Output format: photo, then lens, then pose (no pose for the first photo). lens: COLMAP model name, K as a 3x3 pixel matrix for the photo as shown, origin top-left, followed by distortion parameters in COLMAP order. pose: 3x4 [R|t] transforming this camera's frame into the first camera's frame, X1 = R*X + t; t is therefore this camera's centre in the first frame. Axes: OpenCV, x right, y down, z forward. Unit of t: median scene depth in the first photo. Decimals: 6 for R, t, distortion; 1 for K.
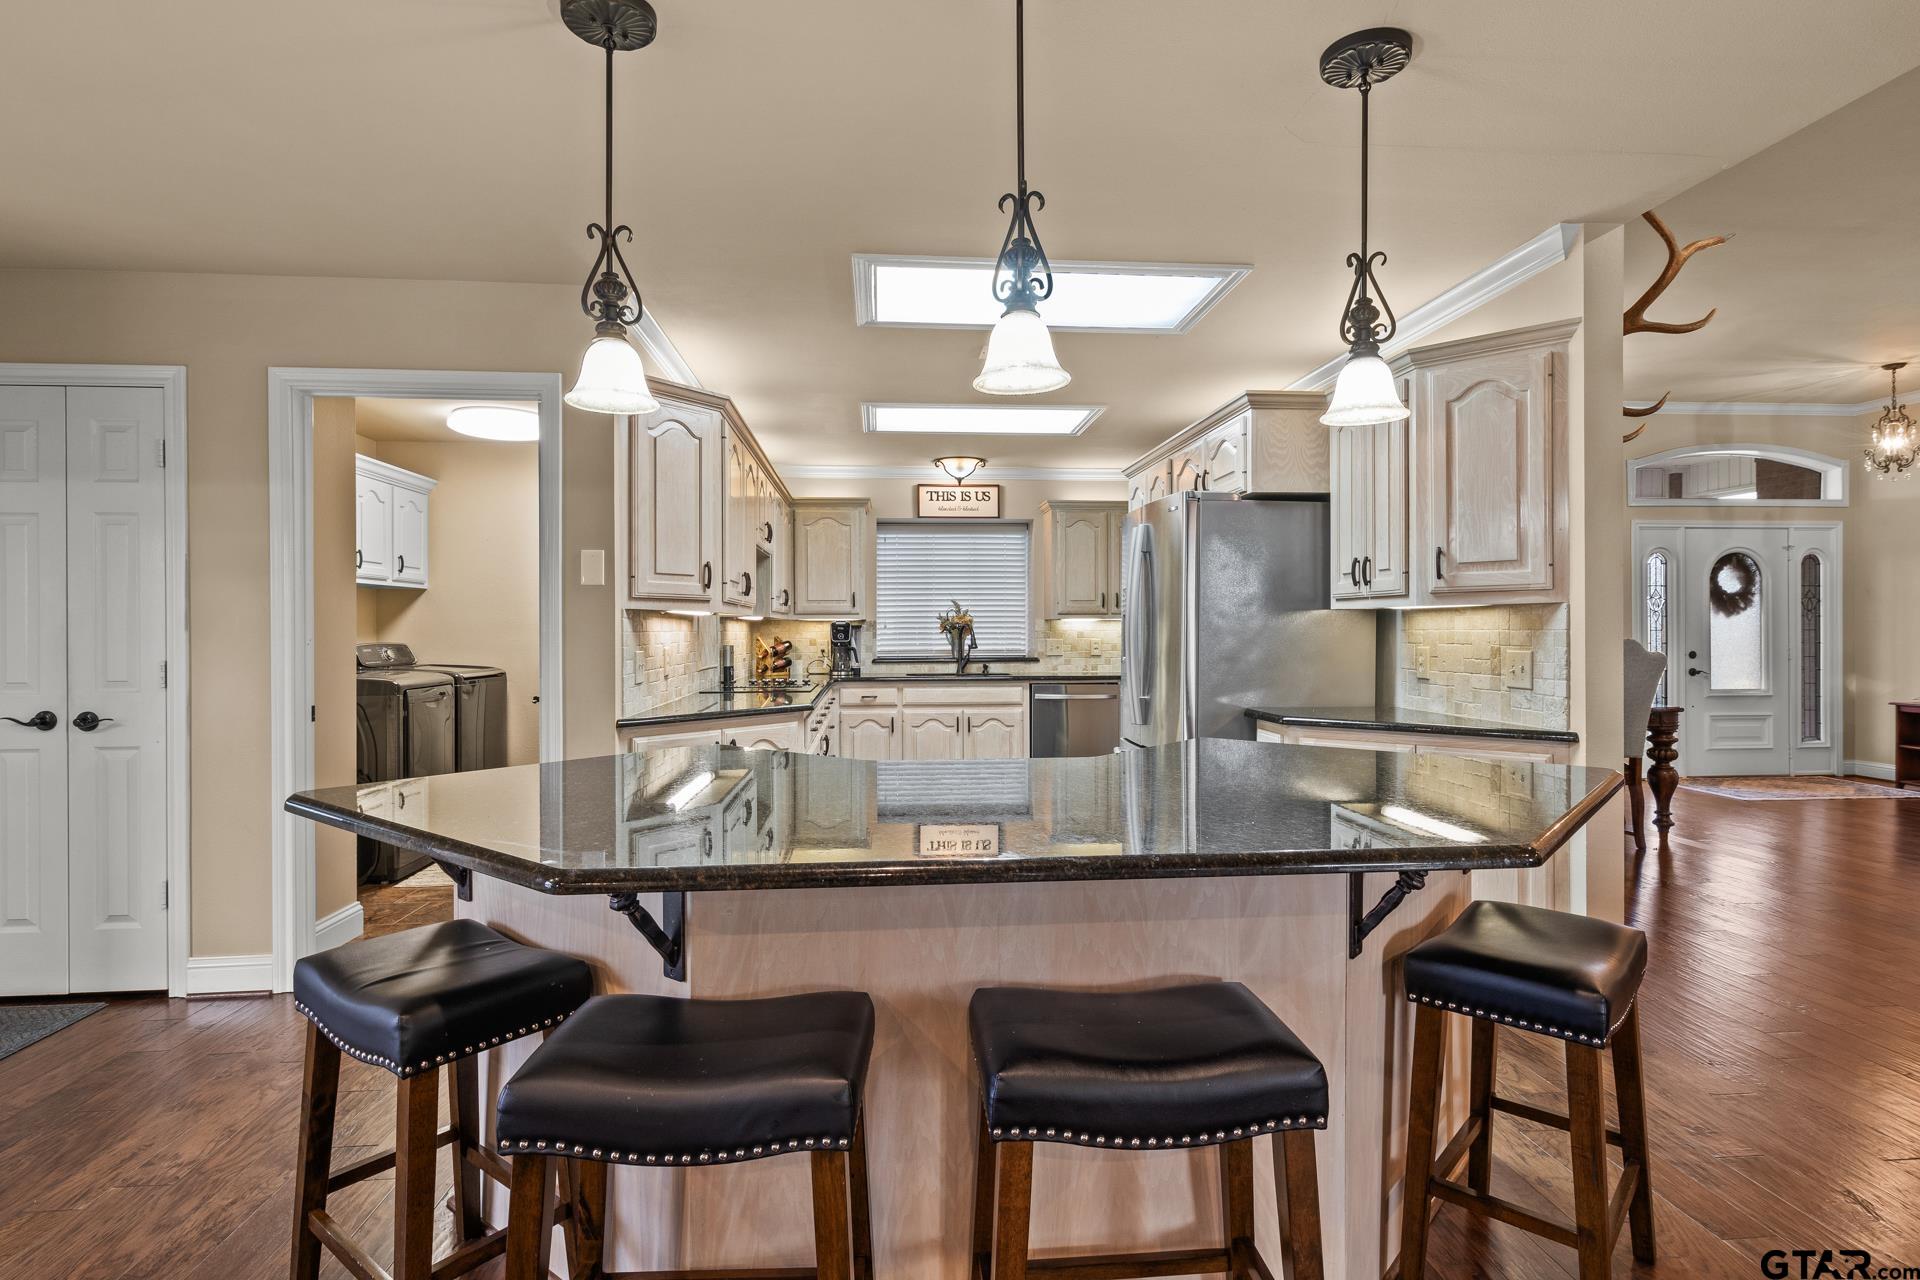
lens RADIAL K [[948.9, 0, 963.3], [0, 948.9, 629.4], [0, 0, 1]] dist [0.004827, 0.000445]
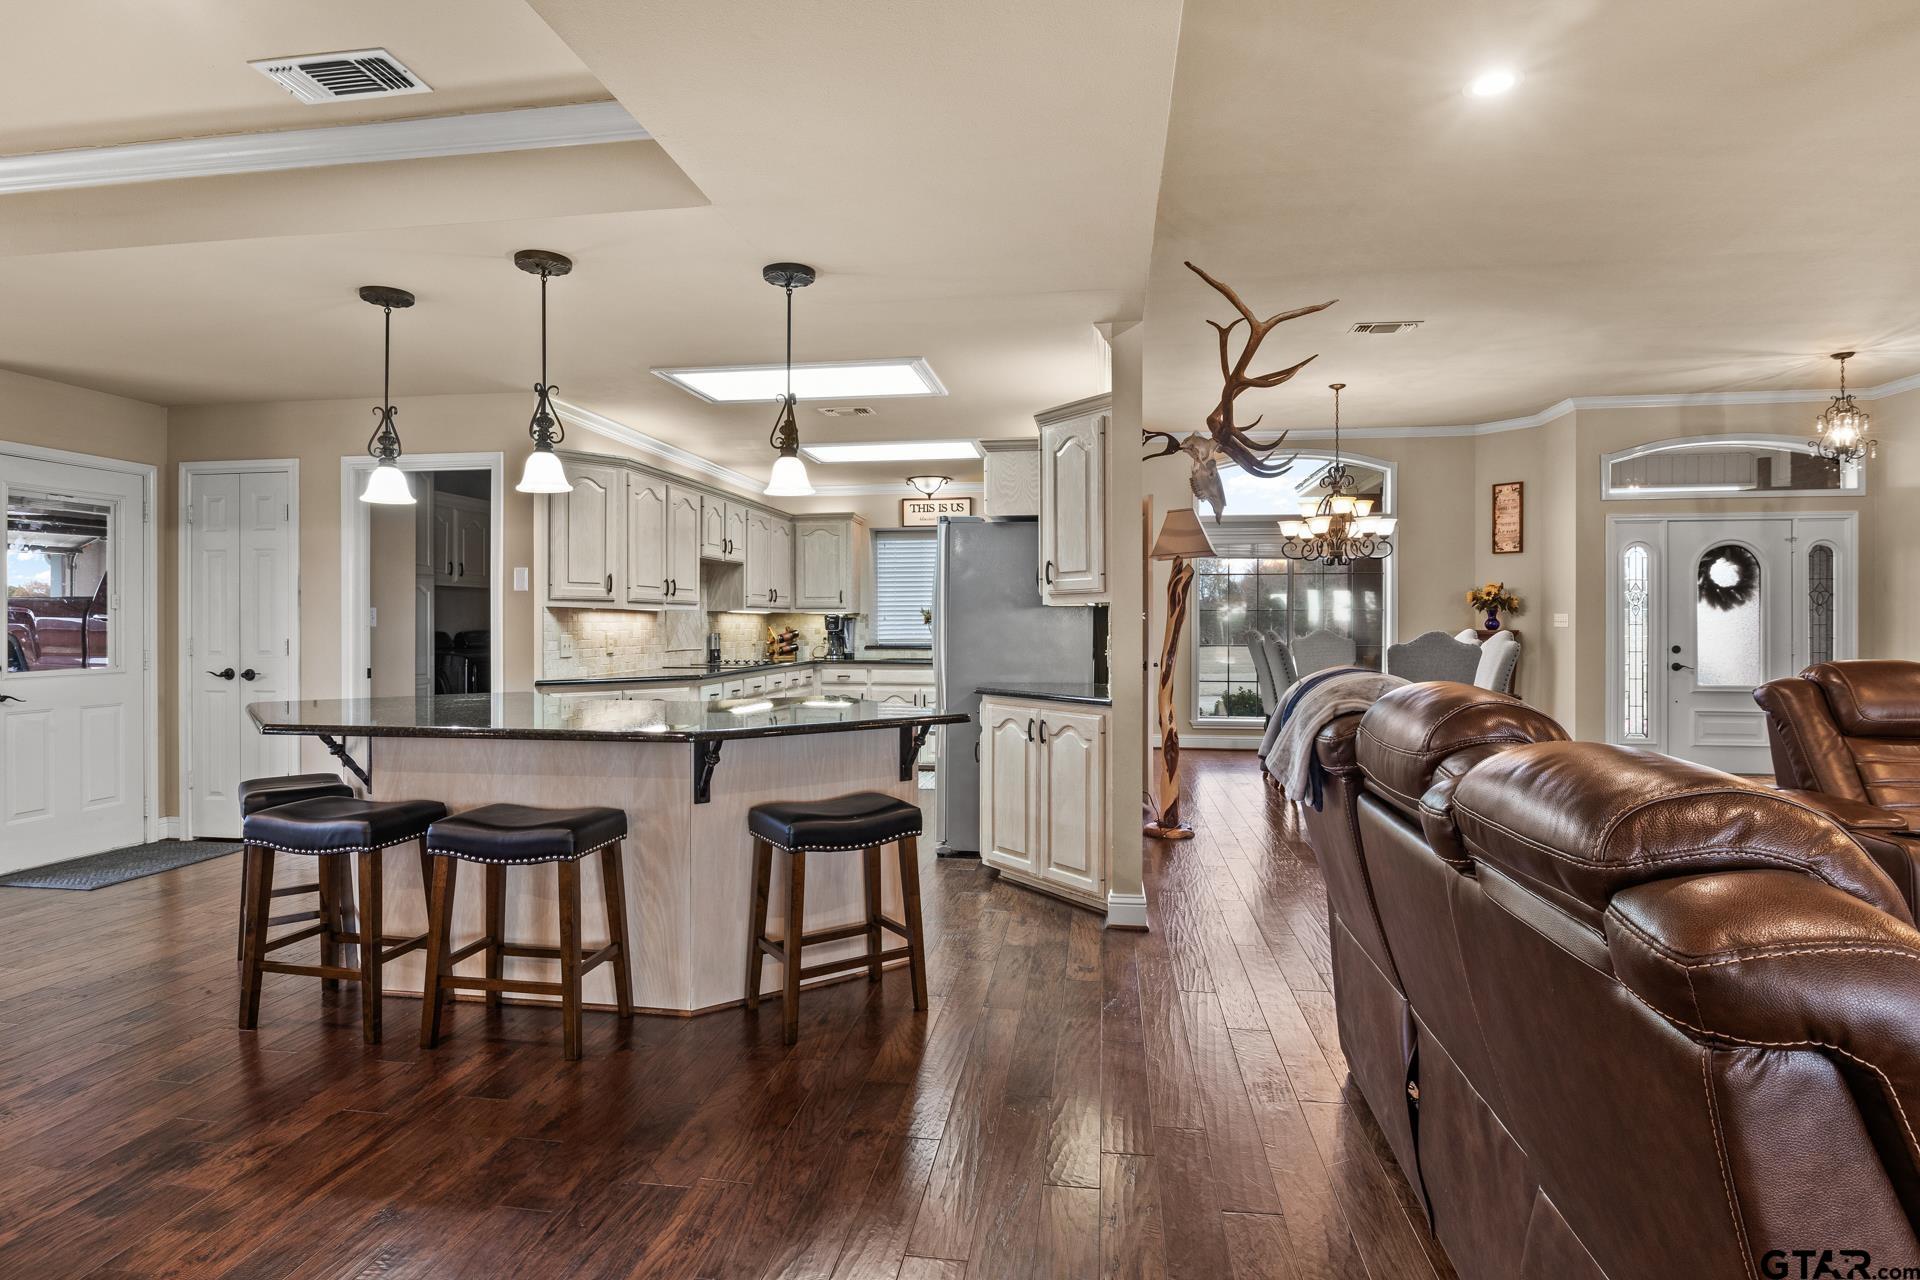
lens RADIAL K [[960.1, 0, 964.0], [0, 960.1, 625.0], [0, 0, 1]] dist [-0.005199, 0.000151]
pose [[0.973231, 0.004268, -0.229791, 0.313382], [-0.003226, 0.999983, 0.004913, -0.001210], [0.229808, -0.004040, 0.973228, -0.156724]]
